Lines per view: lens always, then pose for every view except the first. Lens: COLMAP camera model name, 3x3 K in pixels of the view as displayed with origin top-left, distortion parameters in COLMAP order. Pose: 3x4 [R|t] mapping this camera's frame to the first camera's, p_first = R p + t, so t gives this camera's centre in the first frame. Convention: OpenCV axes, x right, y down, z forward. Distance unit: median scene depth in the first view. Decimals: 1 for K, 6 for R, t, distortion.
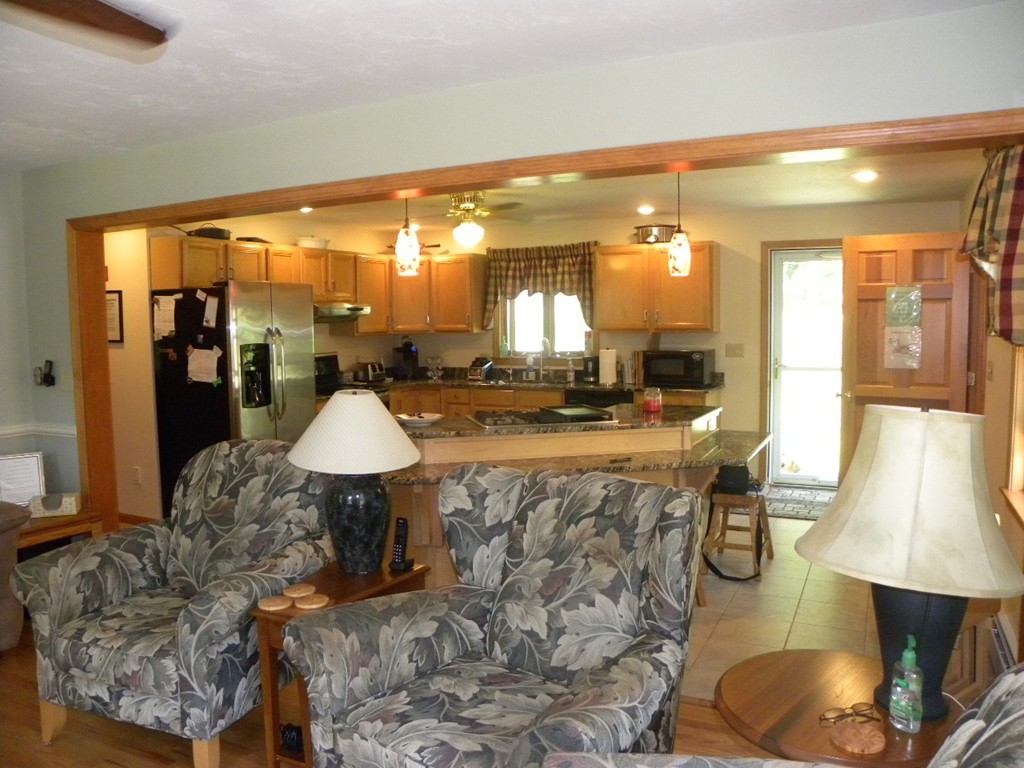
lens RADIAL K [[781.5, 0, 512.0], [0, 781.5, 384.0], [0, 0, 1]] dist [-0.107156, 0.002504]
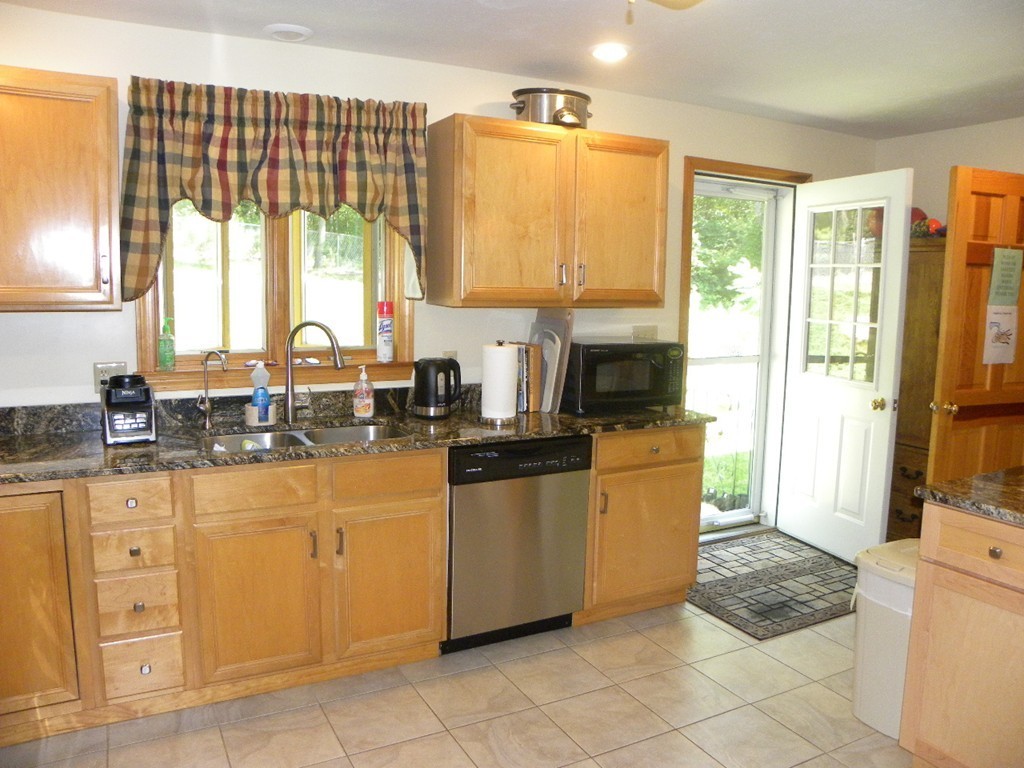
lens RADIAL K [[781.5, 0, 512.0], [0, 781.5, 384.0], [0, 0, 1]] dist [-0.107156, 0.002504]
pose [[0.597894, -0.082385, 0.797330, -0.226906], [0.043649, 0.996575, 0.070241, -0.050066], [-0.800386, -0.007194, 0.599442, 0.674950]]
